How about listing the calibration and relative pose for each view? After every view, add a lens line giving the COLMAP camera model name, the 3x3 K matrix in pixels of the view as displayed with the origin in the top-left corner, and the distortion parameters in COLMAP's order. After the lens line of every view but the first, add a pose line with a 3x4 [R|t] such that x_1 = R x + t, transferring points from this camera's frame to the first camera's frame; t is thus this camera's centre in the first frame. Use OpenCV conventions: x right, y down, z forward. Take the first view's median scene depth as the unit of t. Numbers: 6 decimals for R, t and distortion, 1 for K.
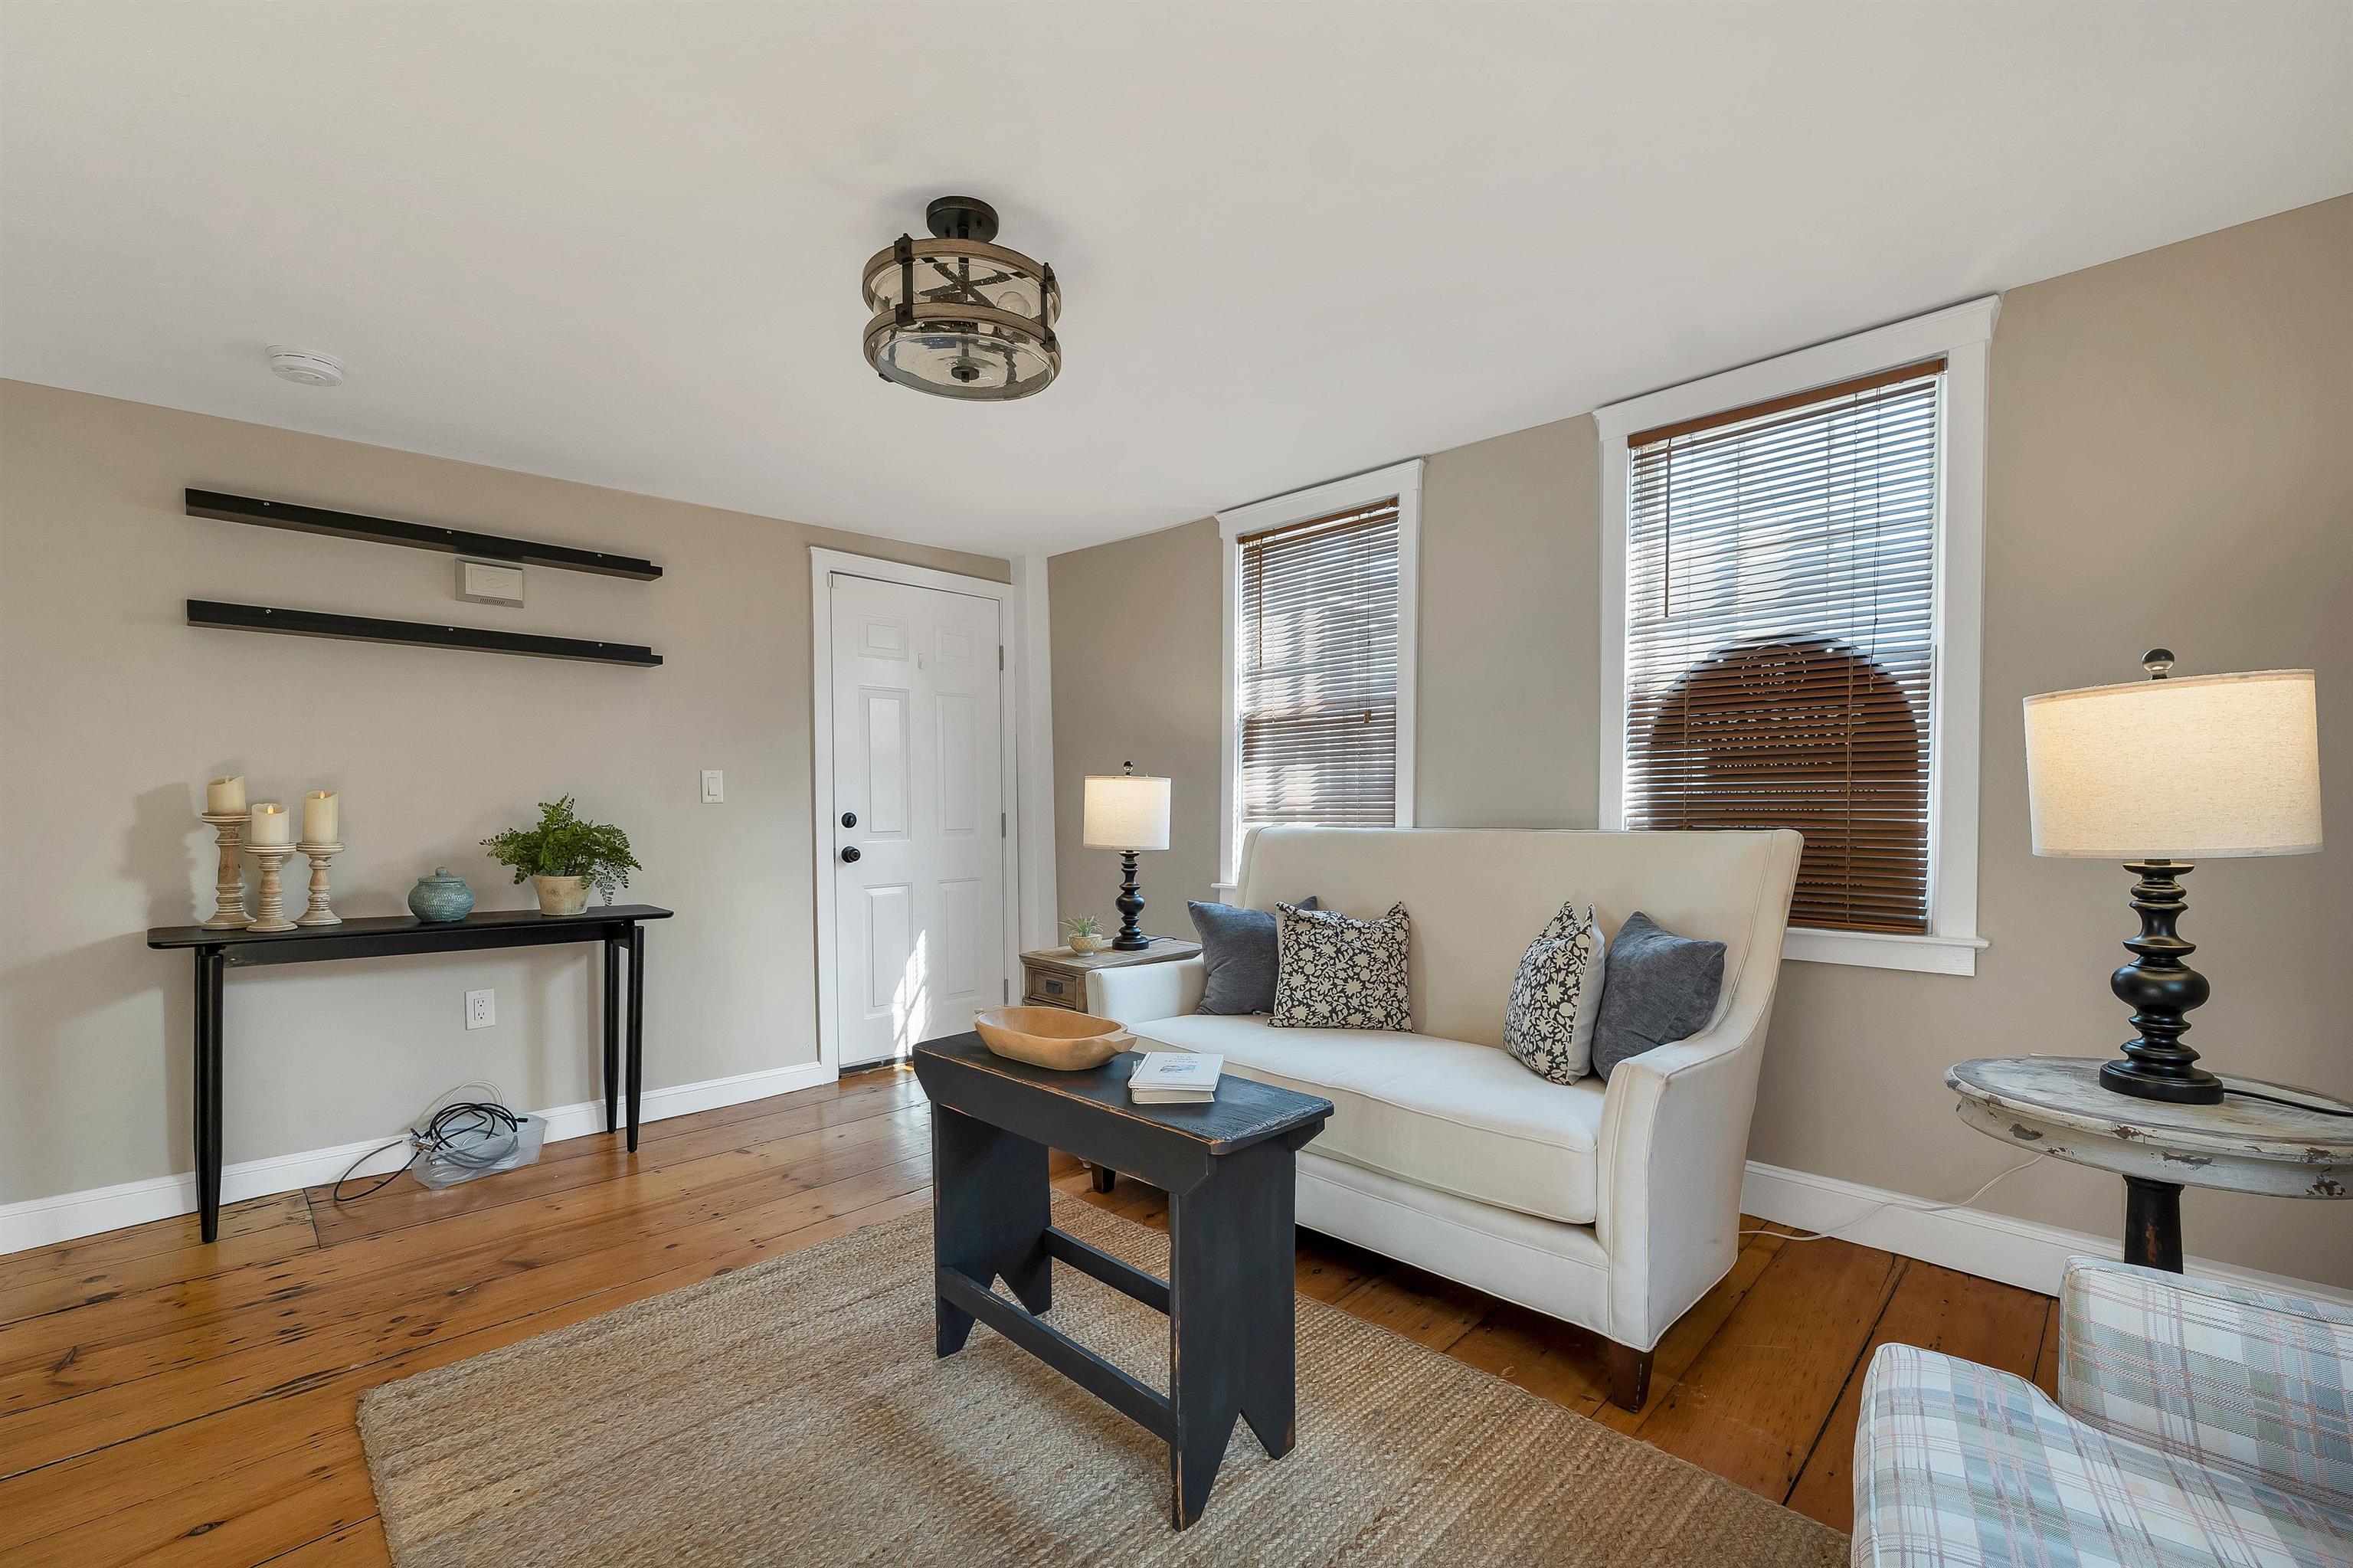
lens RADIAL K [[1009.0, 0, 1157.8], [0, 1009.0, 816.2], [0, 0, 1]] dist [0.004074, 0.000501]
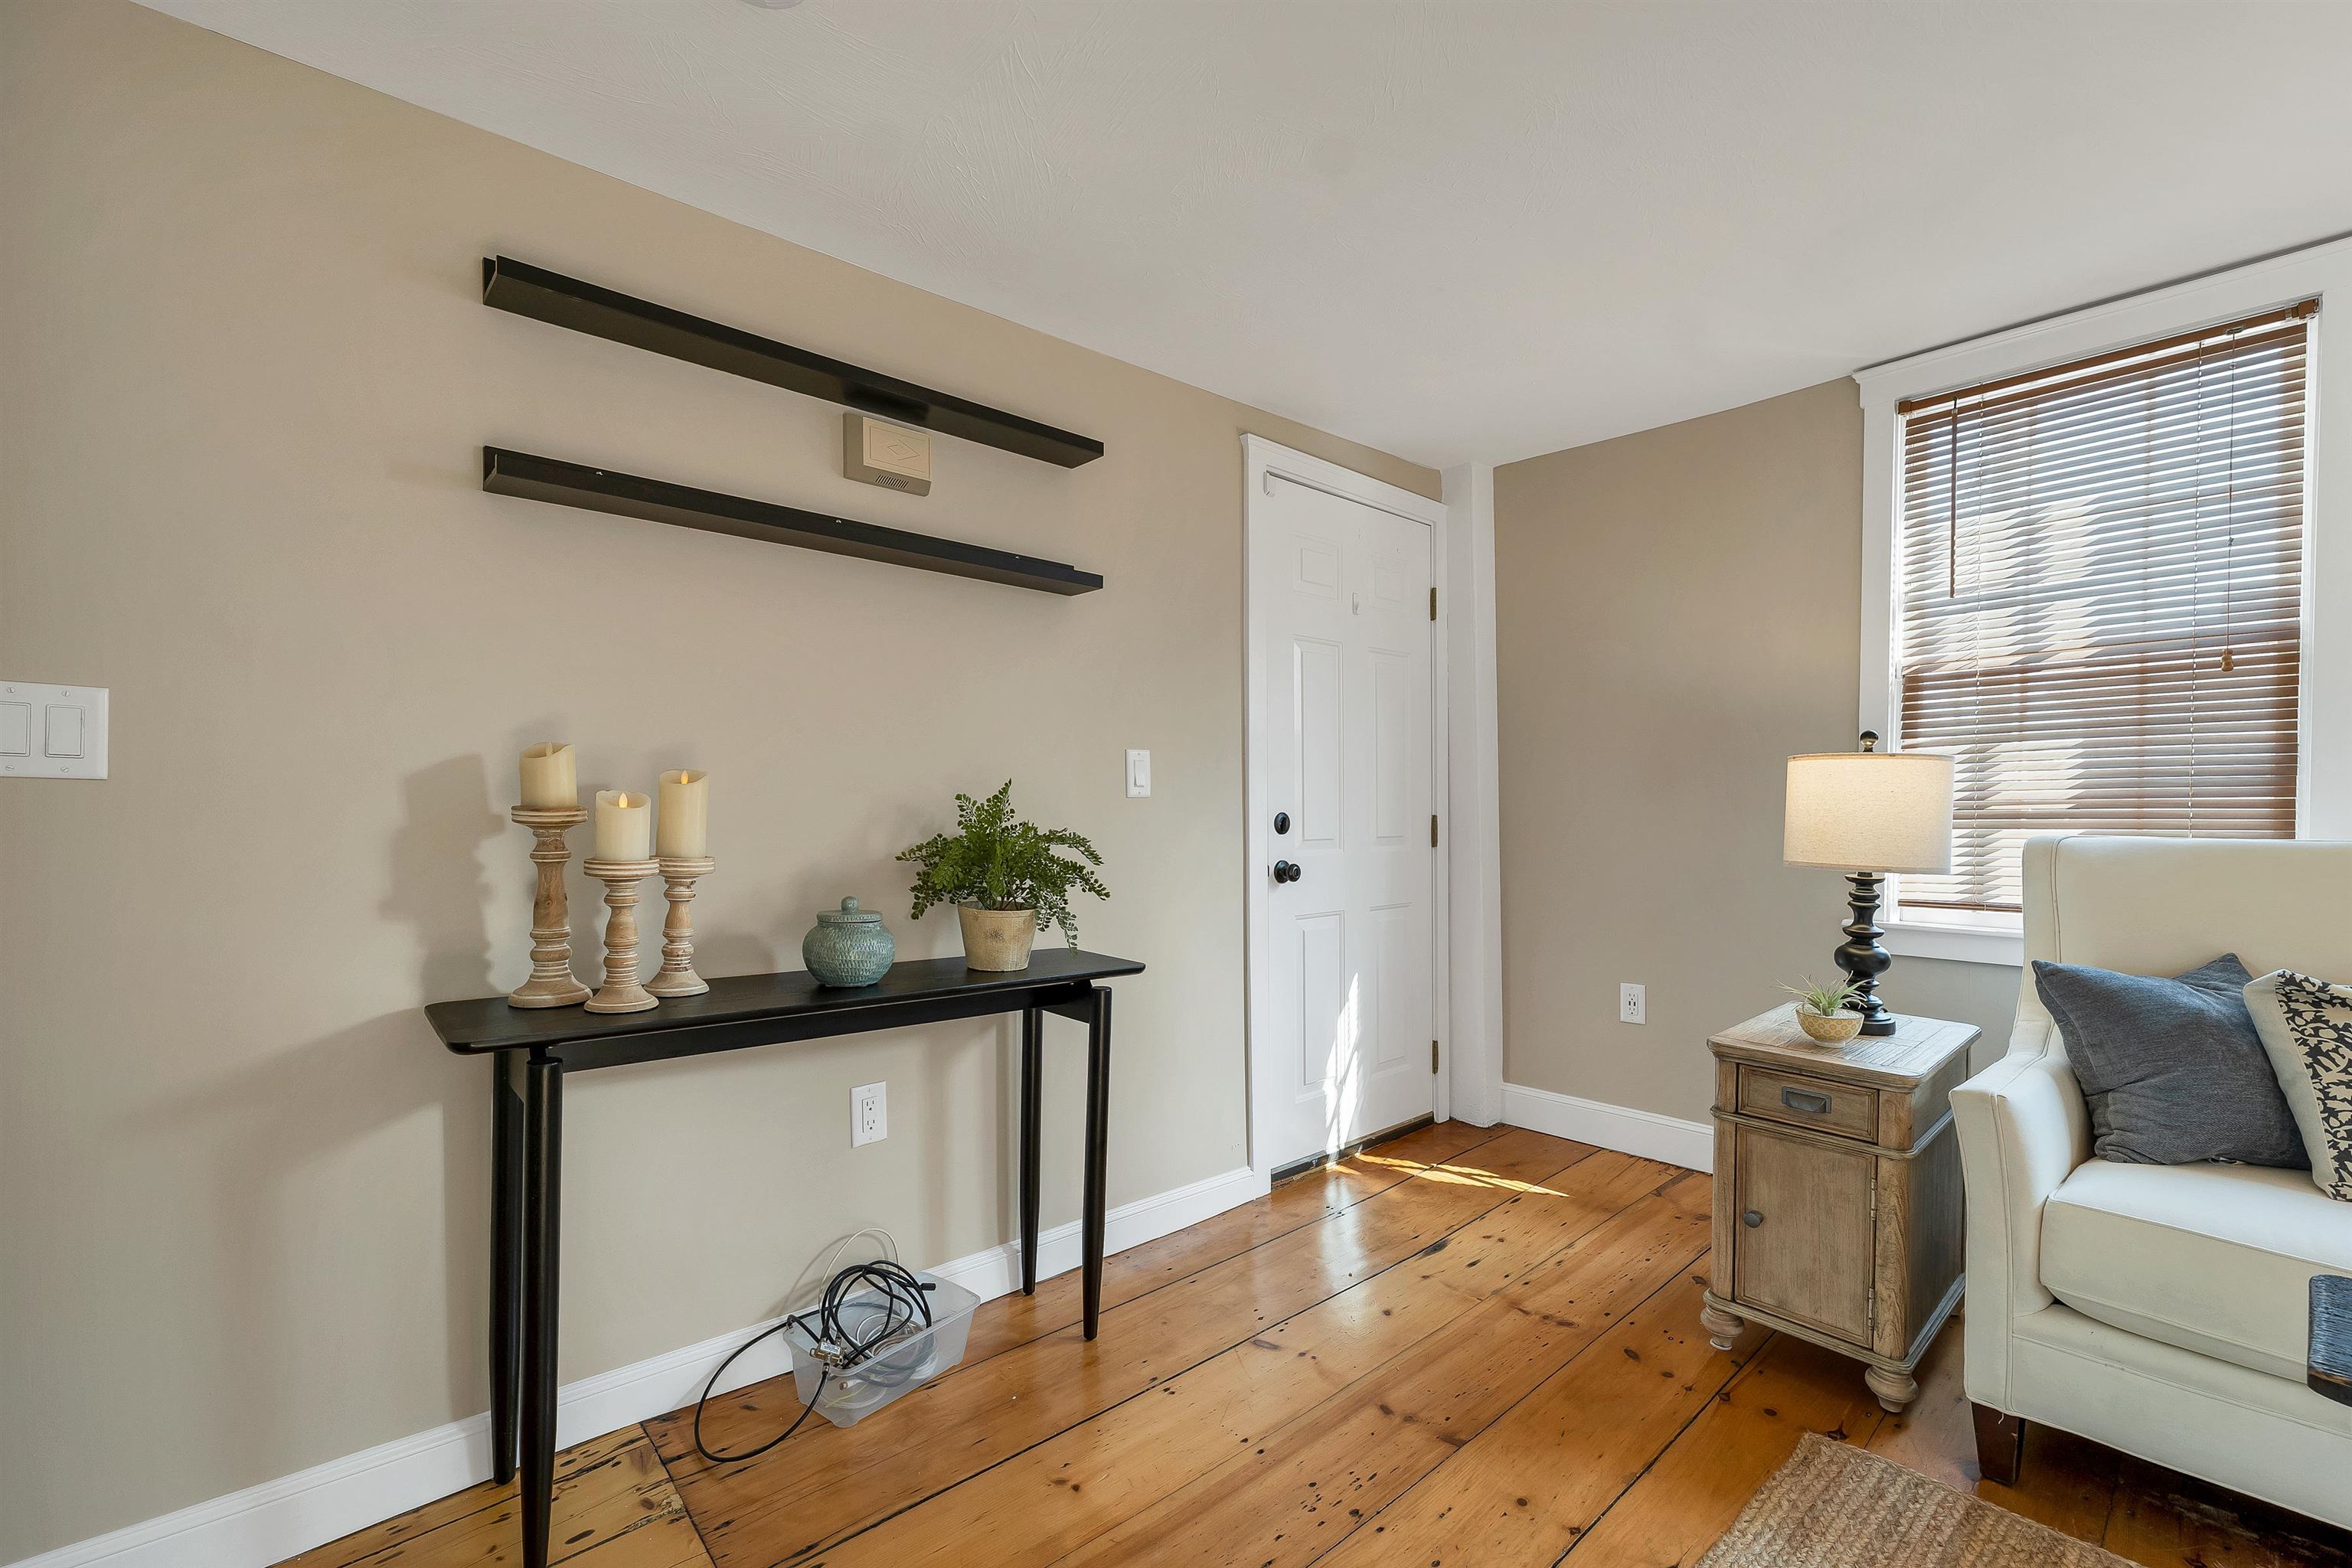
lens RADIAL K [[1008.5, 0, 1164.3], [0, 1008.5, 816.7], [0, 0, 1]] dist [0.004074, 0.000501]
pose [[0.998540, 0.003851, -0.053886, -0.428514], [-0.004022, 0.999987, -0.003074, 0.002583], [0.053874, 0.003287, 0.998542, 0.350972]]
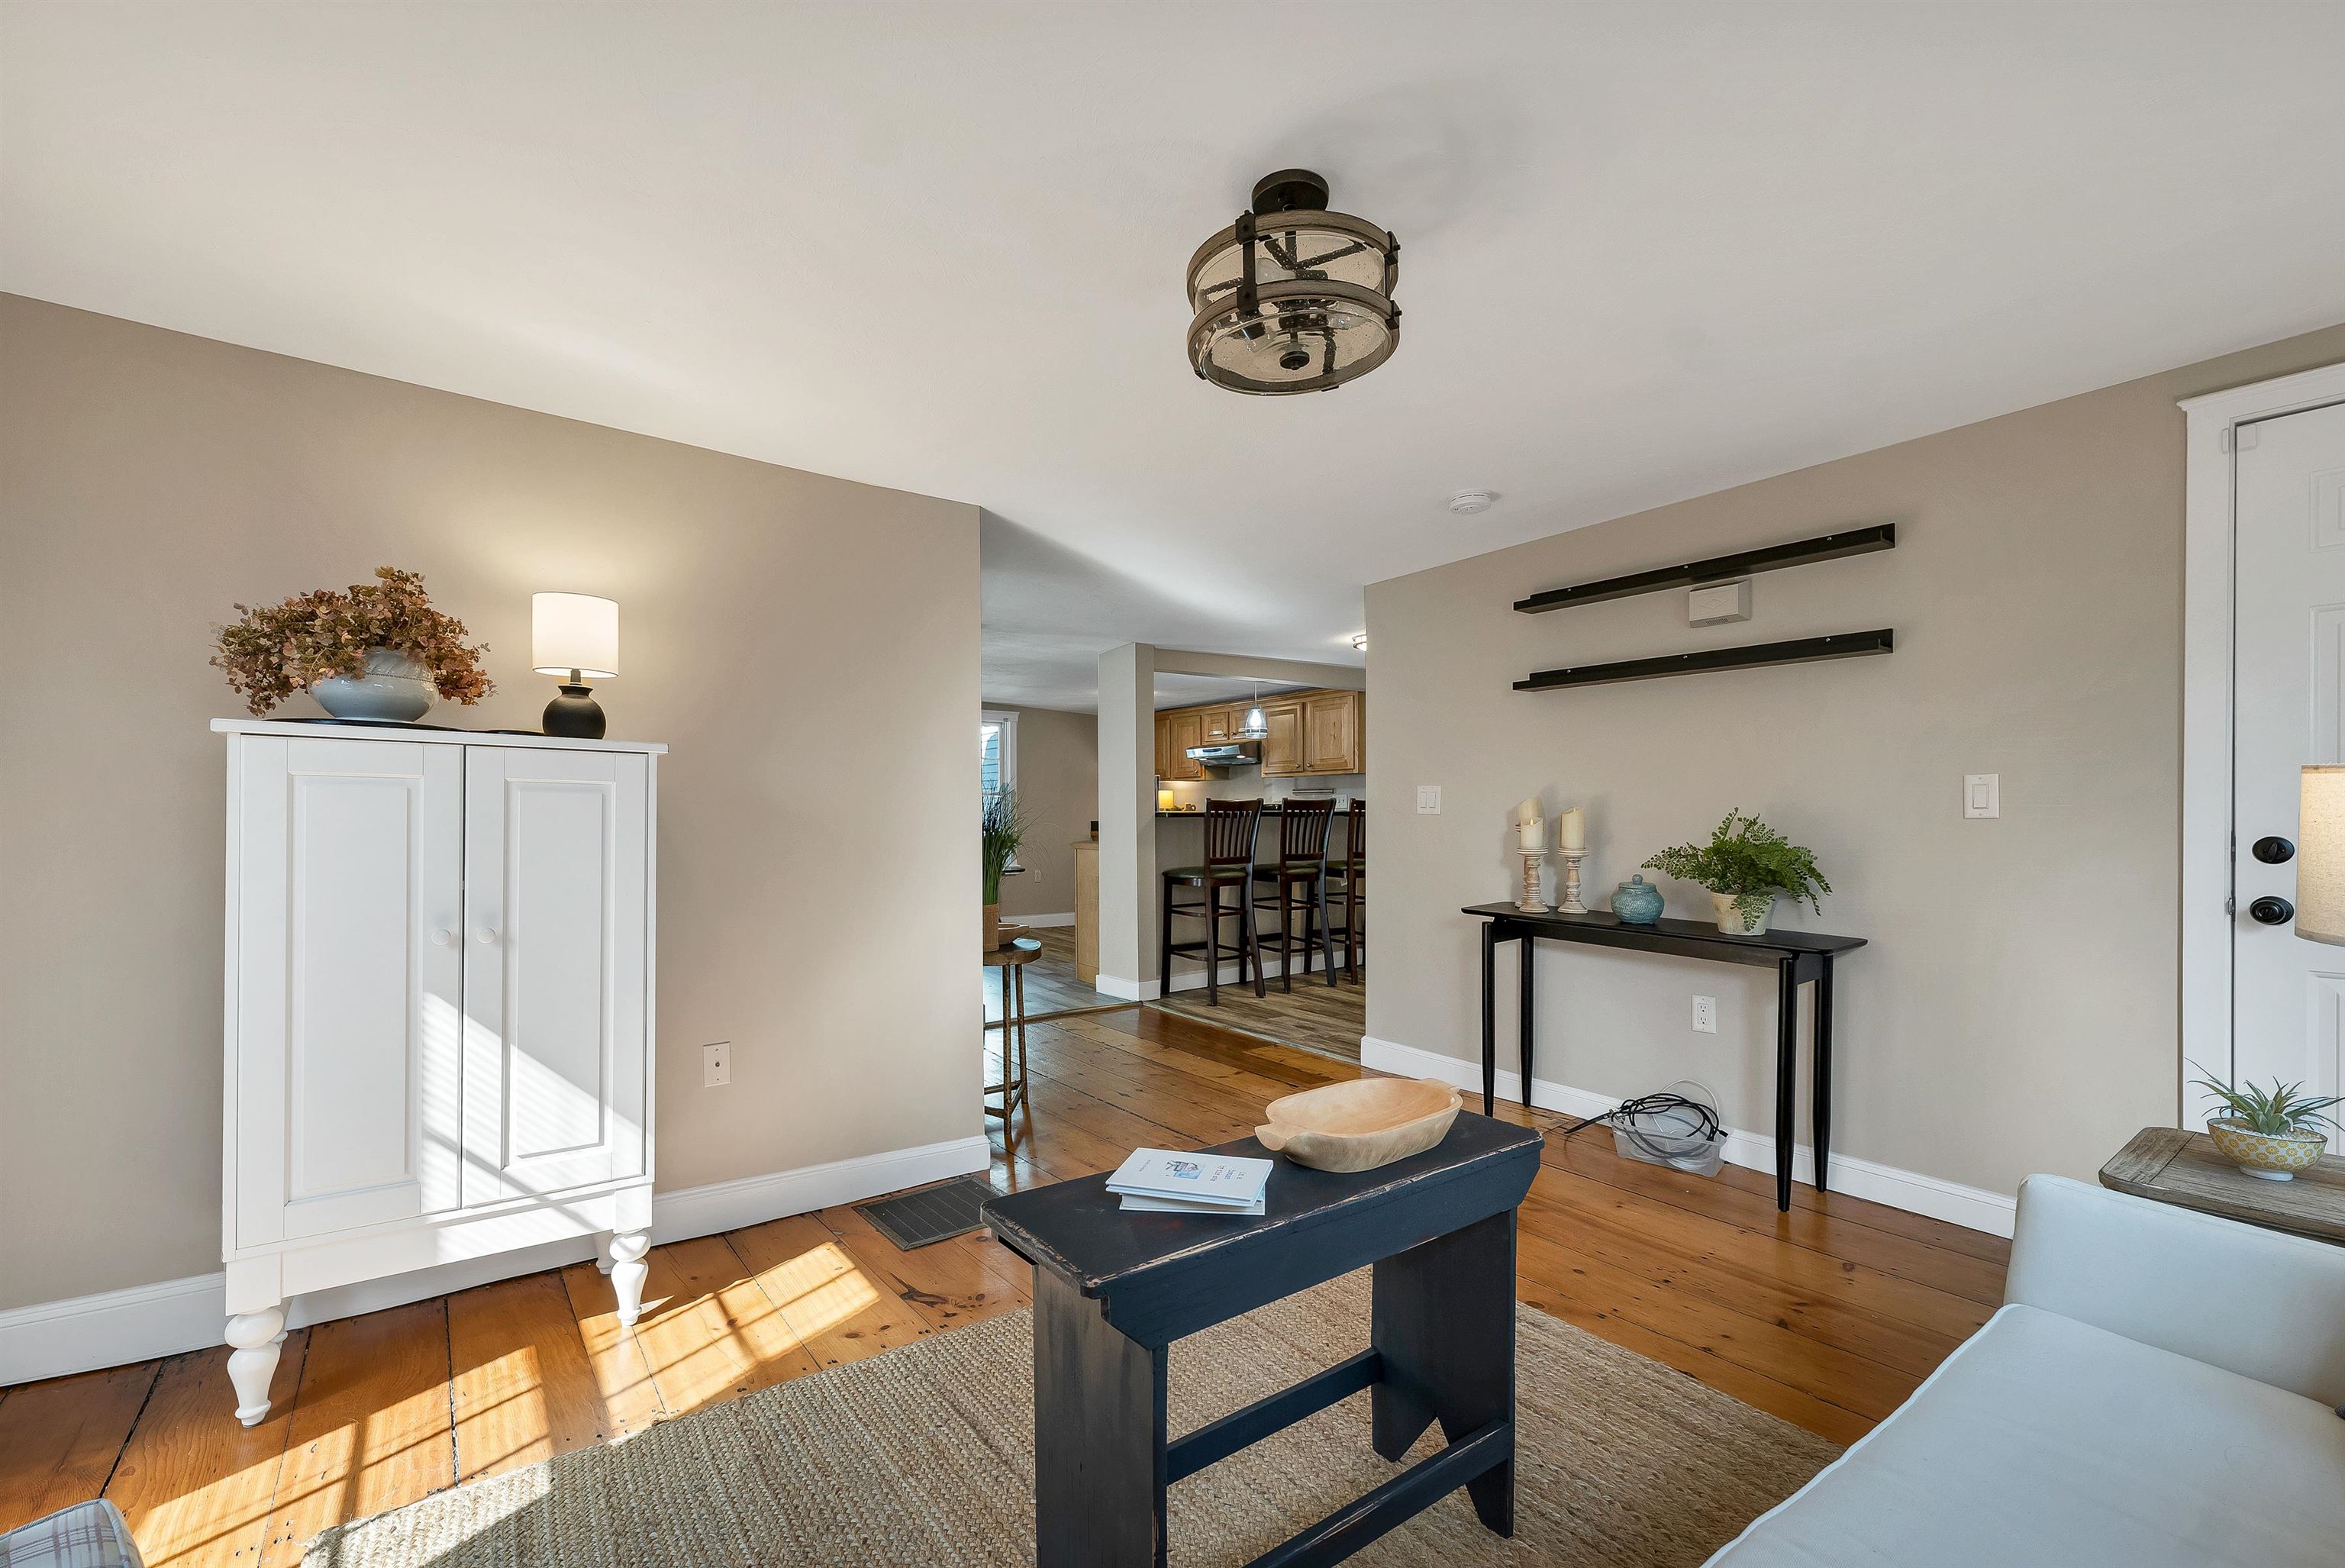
lens RADIAL K [[1005.6, 0, 1182.5], [0, 1005.6, 820.3], [0, 0, 1]] dist [0.004074, 0.000501]
pose [[-0.130437, 0.011104, -0.991394, 0.412304], [-0.008318, 0.999890, 0.012294, -0.017524], [0.991422, 0.009850, -0.130330, 0.570029]]
